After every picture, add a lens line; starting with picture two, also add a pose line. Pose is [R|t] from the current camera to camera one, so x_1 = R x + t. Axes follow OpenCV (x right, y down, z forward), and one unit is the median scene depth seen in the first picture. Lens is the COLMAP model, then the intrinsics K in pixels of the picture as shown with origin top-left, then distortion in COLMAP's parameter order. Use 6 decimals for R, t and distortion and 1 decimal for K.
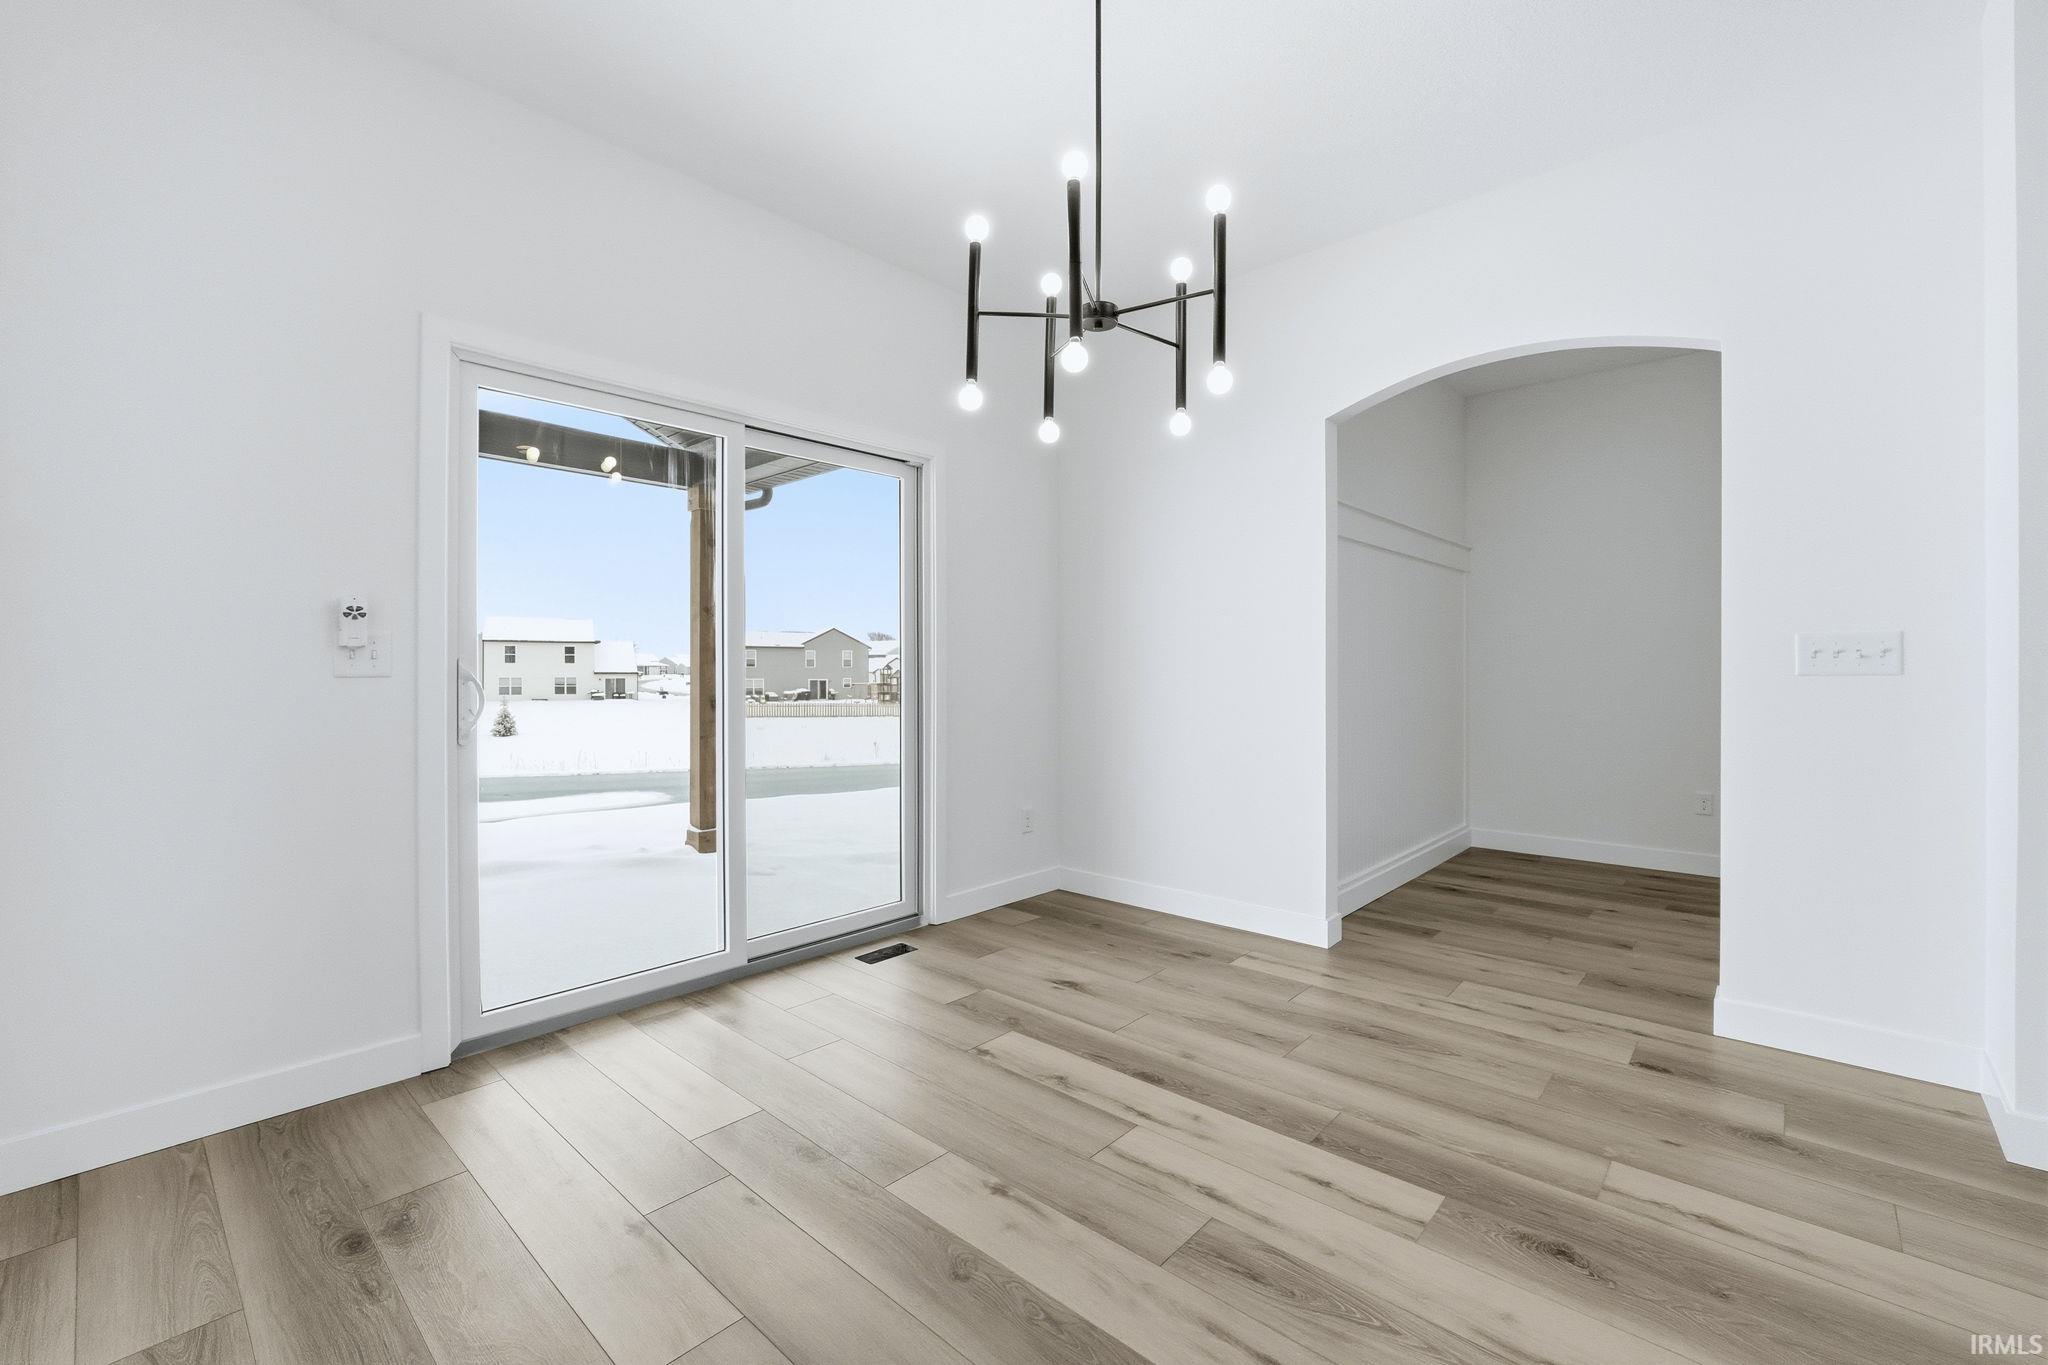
lens RADIAL K [[861.7, 0, 1022.2], [0, 861.7, 673.9], [0, 0, 1]] dist [-0.014661, 0.000158]
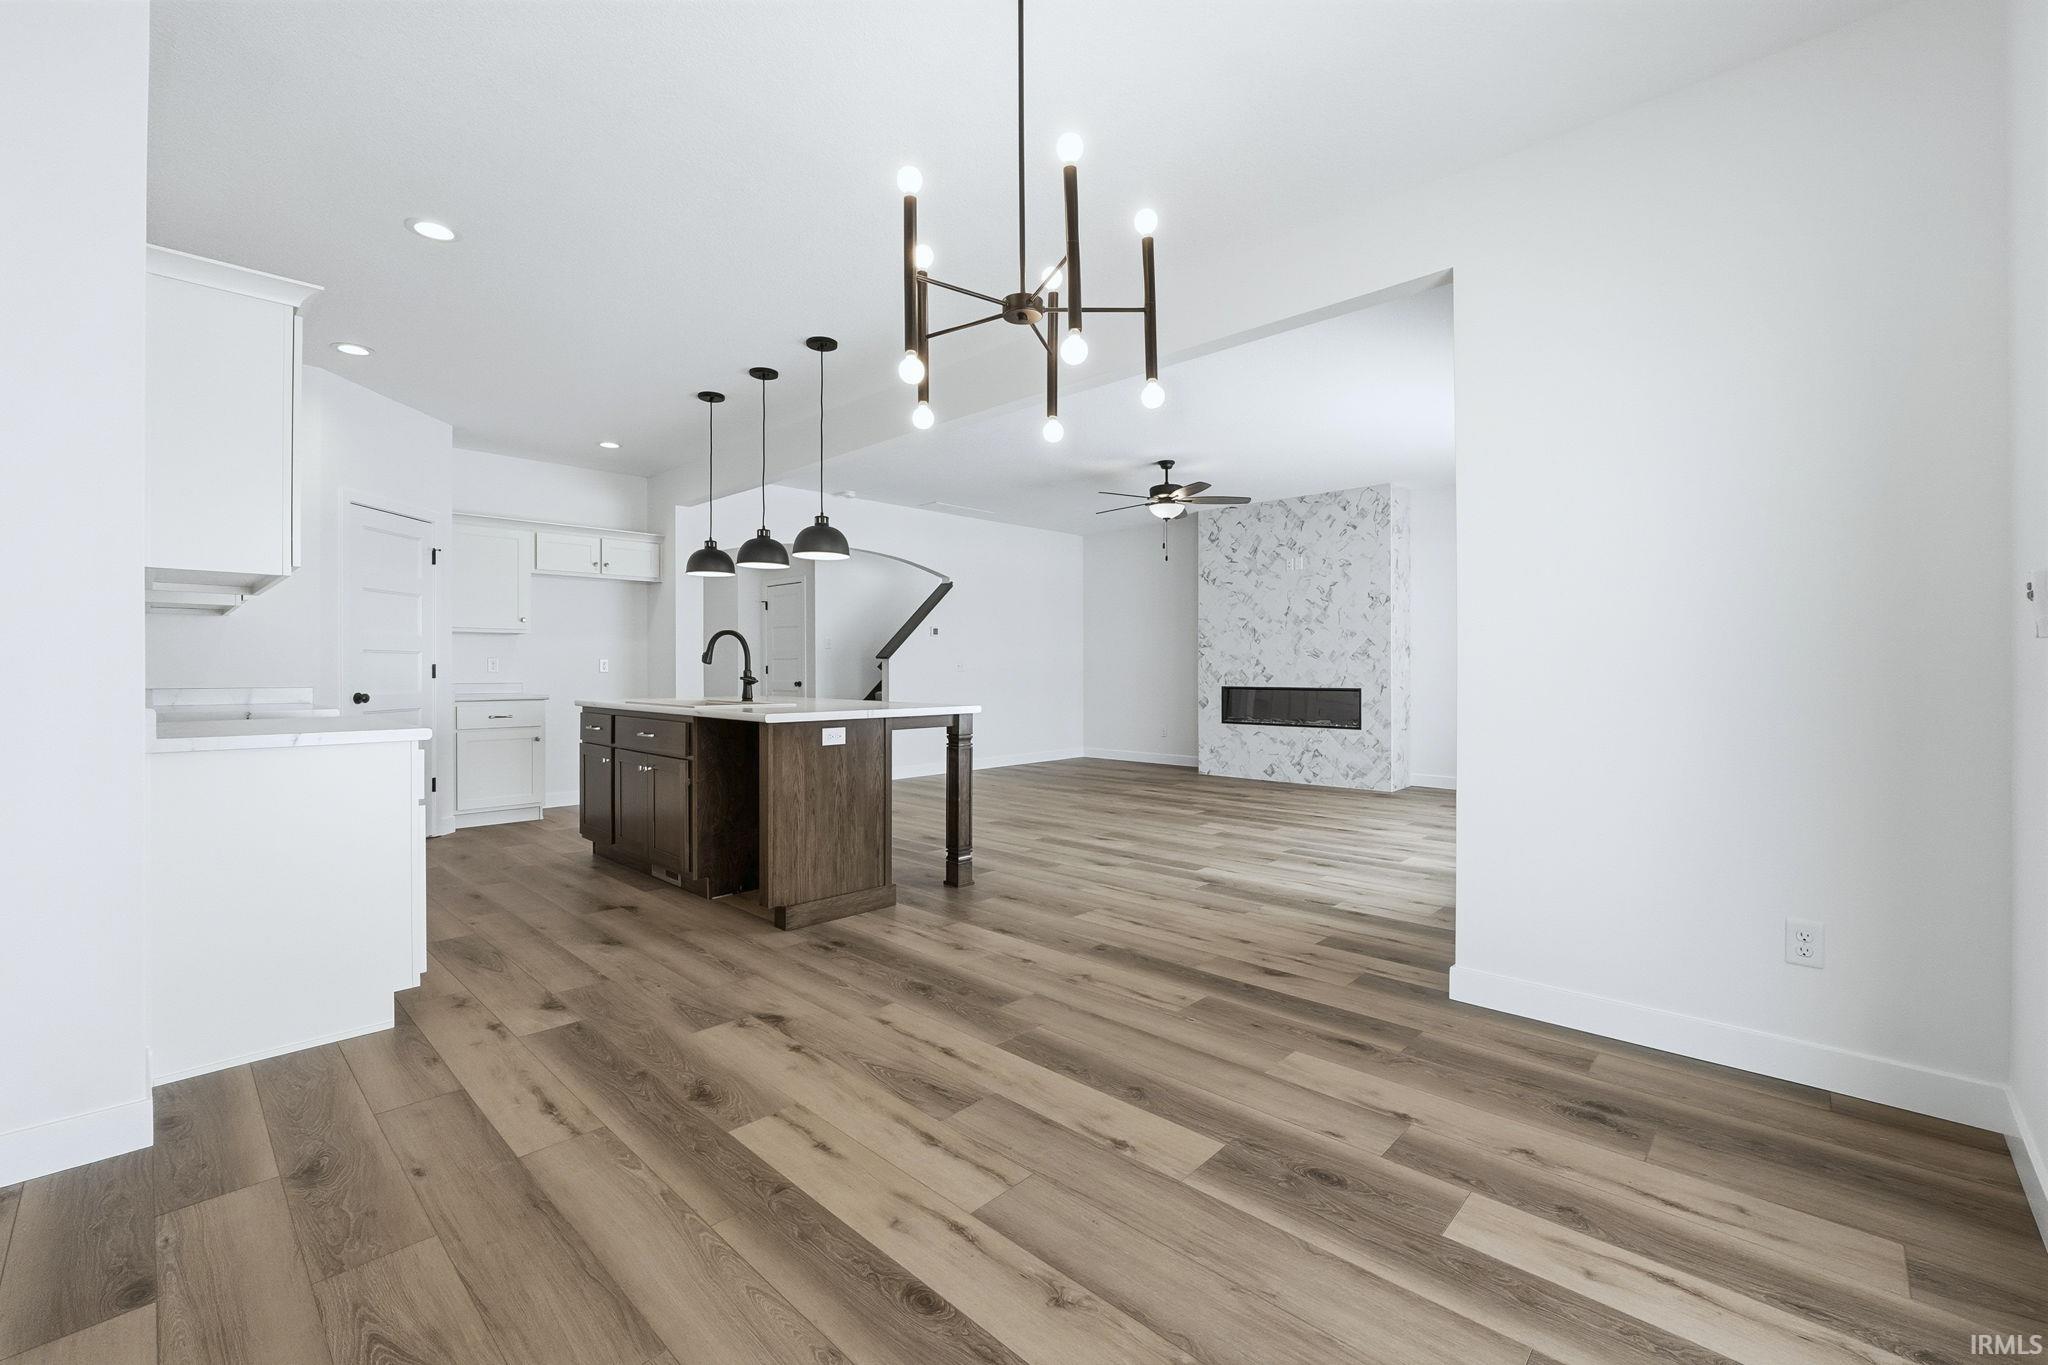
lens RADIAL K [[853.3, 0, 1021.3], [0, 853.3, 671.1], [0, 0, 1]] dist [-0.023994, 0.006860]
pose [[-0.999730, 0.002281, 0.023128, 0.042831], [0.002498, 0.999953, 0.009364, -0.008430], [-0.023106, 0.009420, -0.999689, 1.213162]]
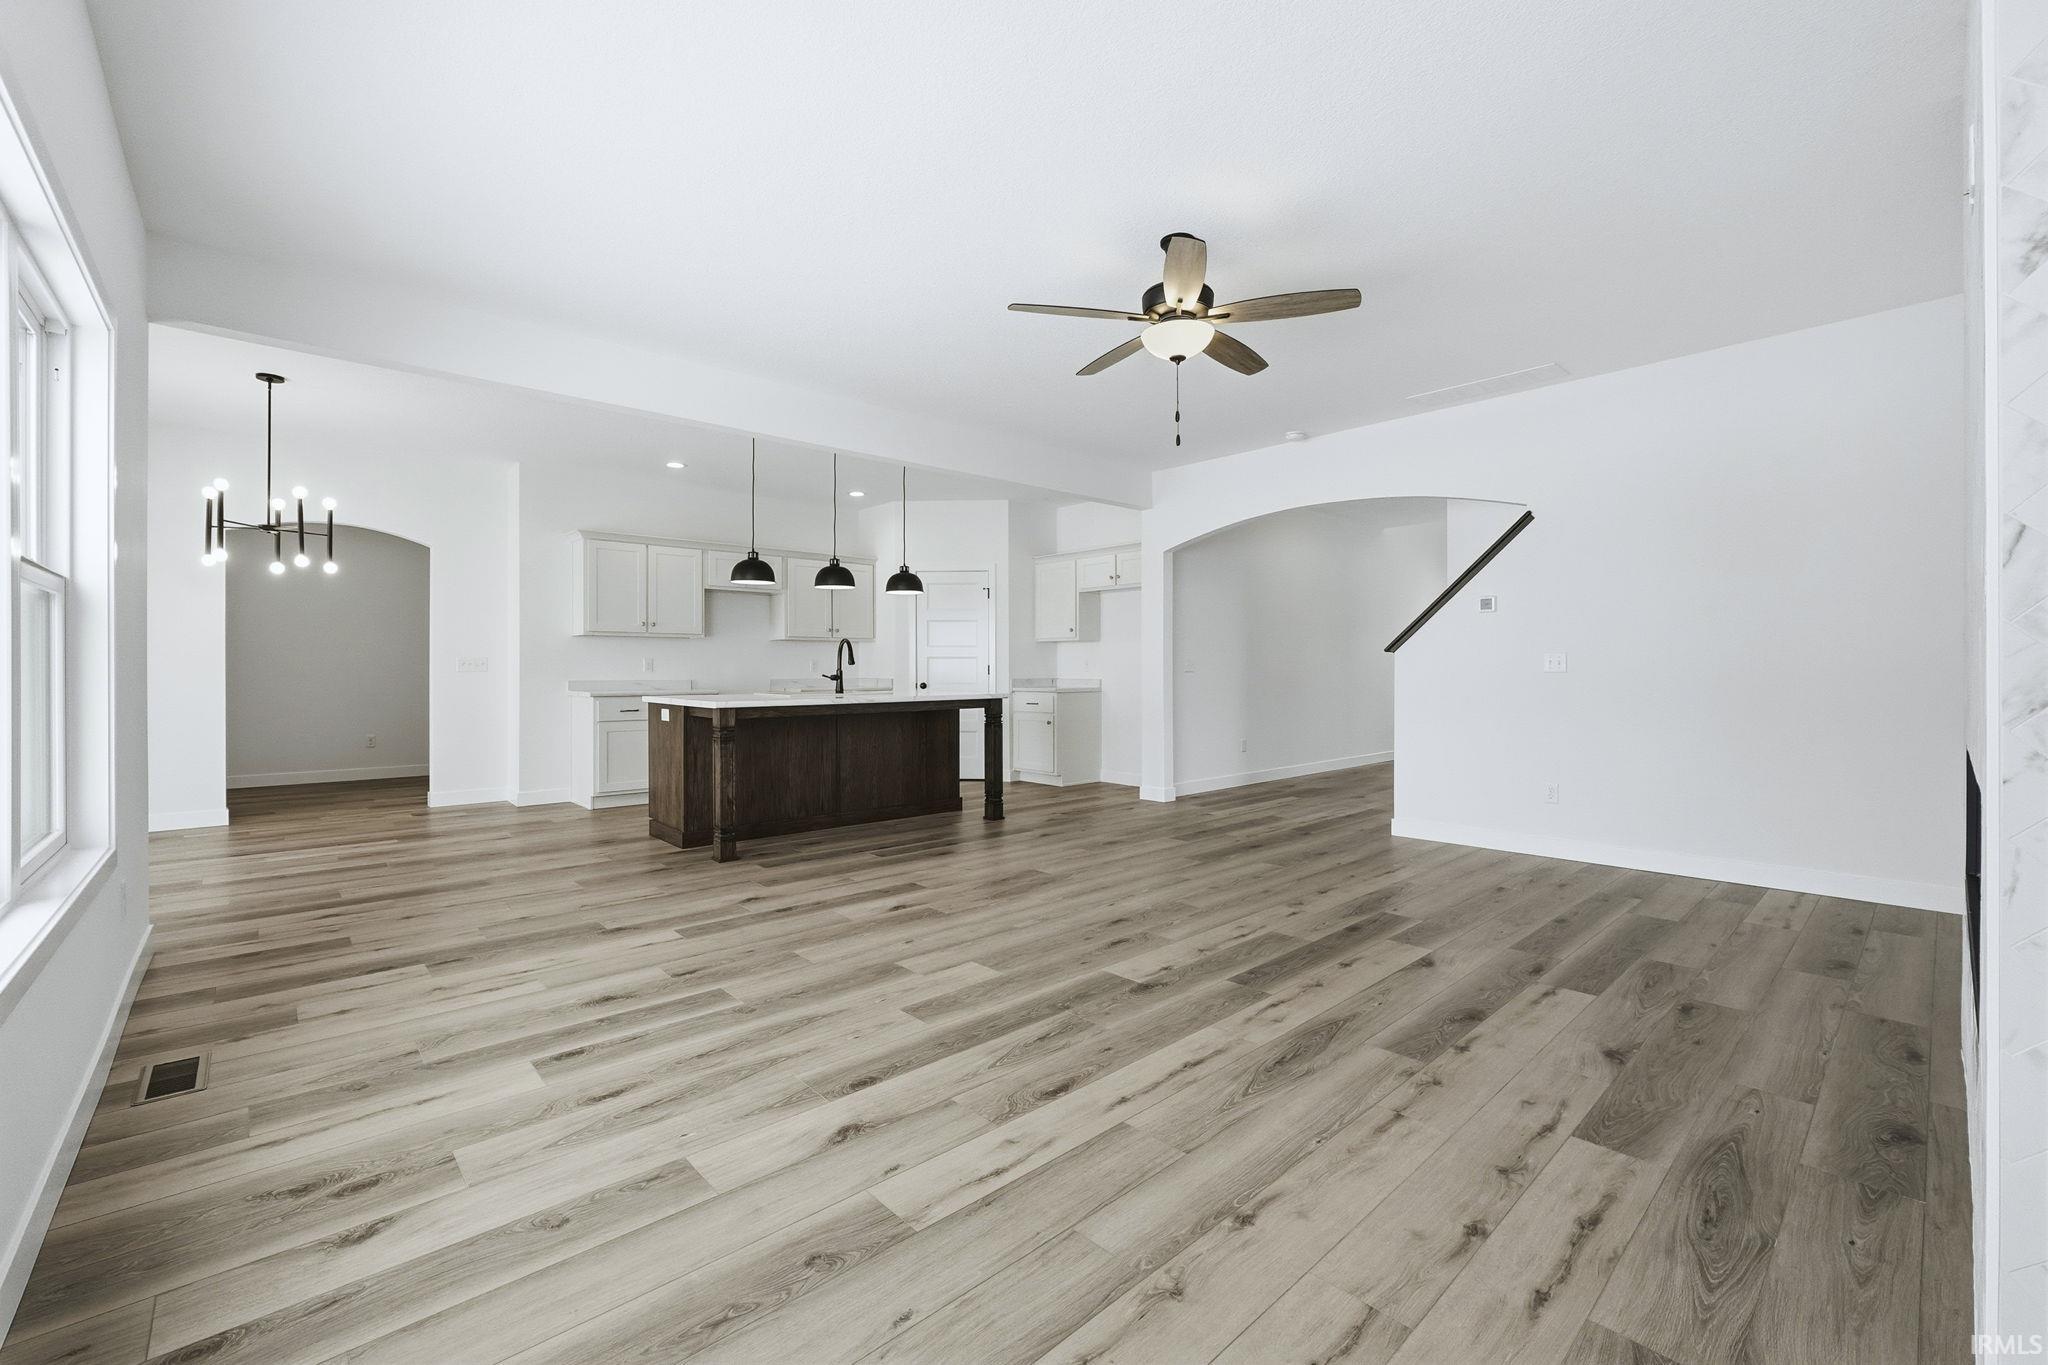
lens RADIAL K [[847.3, 0, 1023.6], [0, 847.3, 671.2], [0, 0, 1]] dist [-0.011877, 0.000750]
pose [[0.085631, -0.002829, 0.996323, -1.344201], [0.006692, 0.999975, 0.002264, 0.005028], [-0.996304, 0.006474, 0.085648, -0.885064]]
